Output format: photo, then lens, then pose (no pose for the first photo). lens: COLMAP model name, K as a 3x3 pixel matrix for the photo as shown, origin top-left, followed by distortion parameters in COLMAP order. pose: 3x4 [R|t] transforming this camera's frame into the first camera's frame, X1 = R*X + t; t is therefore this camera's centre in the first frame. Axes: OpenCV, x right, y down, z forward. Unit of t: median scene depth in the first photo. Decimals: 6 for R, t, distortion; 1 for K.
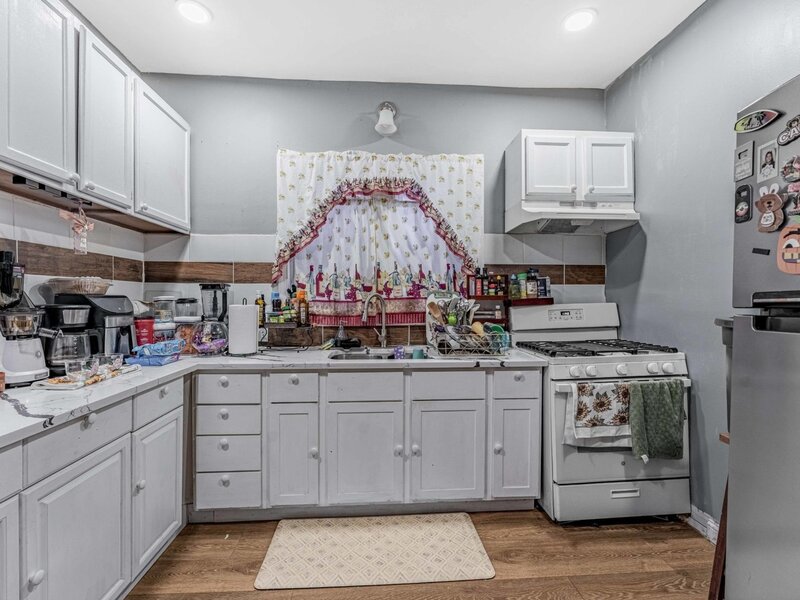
lens RADIAL K [[379.4, 0, 395.7], [0, 379.4, 304.8], [0, 0, 1]] dist [0.001827, -0.000714]
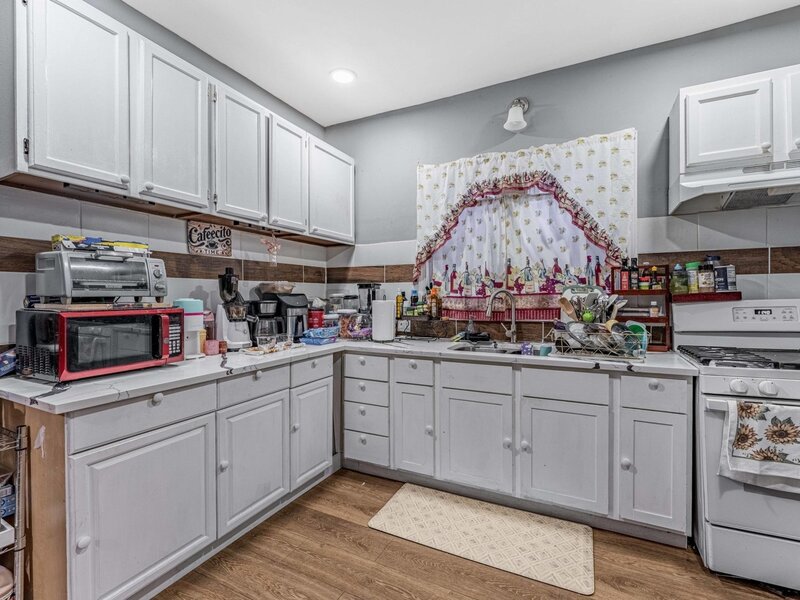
lens RADIAL K [[374.8, 0, 400.0], [0, 374.8, 300.0], [0, 0, 1]] dist [0.001132, -0.000381]
pose [[0.866200, 0.000363, -0.499697, 0.231721], [-0.000445, 1.000000, -0.000045, -0.001069], [0.499697, 0.000262, 0.866200, -0.016684]]
